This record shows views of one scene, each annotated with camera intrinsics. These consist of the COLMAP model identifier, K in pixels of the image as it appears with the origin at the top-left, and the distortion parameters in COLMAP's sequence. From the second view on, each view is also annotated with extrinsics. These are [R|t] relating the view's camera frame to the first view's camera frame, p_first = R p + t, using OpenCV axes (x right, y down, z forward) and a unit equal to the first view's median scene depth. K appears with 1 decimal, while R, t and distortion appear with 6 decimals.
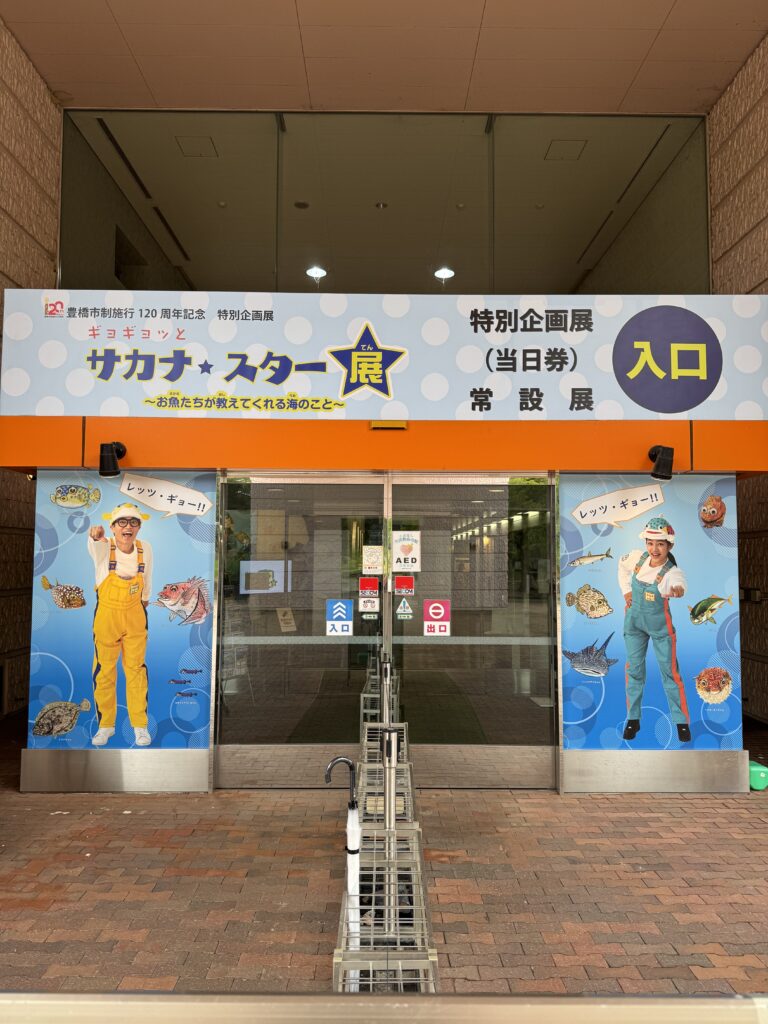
lens RADIAL K [[719.6, 0, 384.0], [0, 719.6, 512.0], [0, 0, 1]] dist [-0.002897, -0.000763]
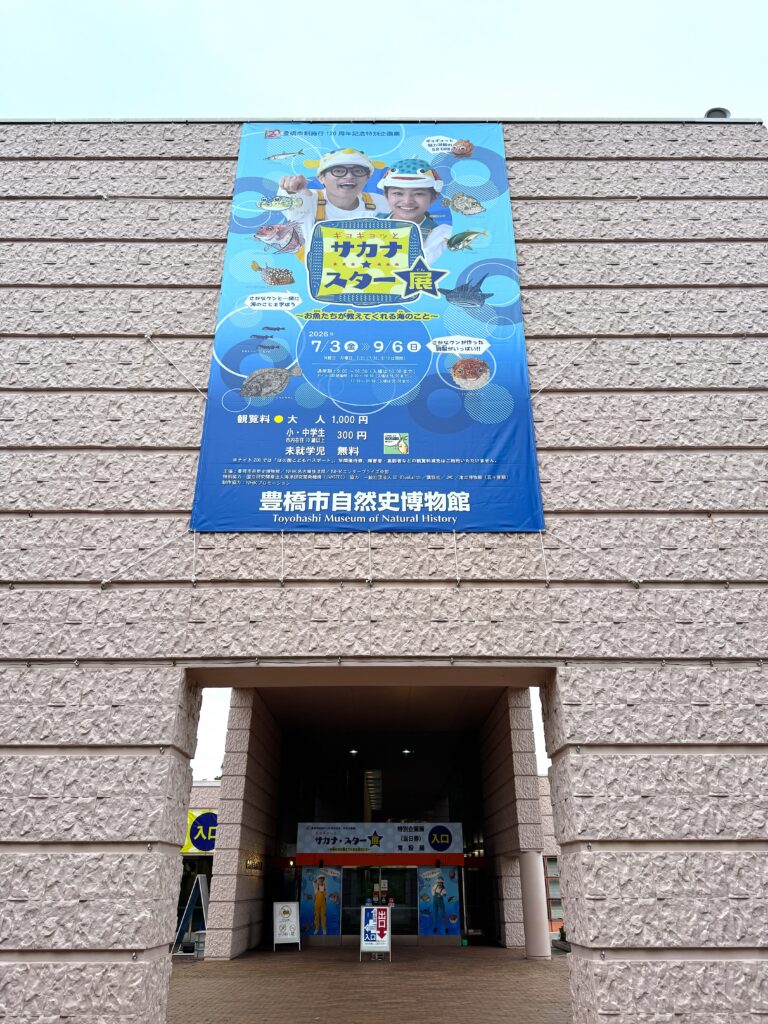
lens RADIAL K [[719.6, 0, 385.7], [0, 719.6, 512.6], [0, 0, 1]] dist [-0.002897, -0.000763]
pose [[0.999984, -0.005613, 0.000934, 0.050742], [0.005509, 0.914046, -0.405574, -0.251966], [0.001423, 0.405573, 0.914062, -4.067859]]
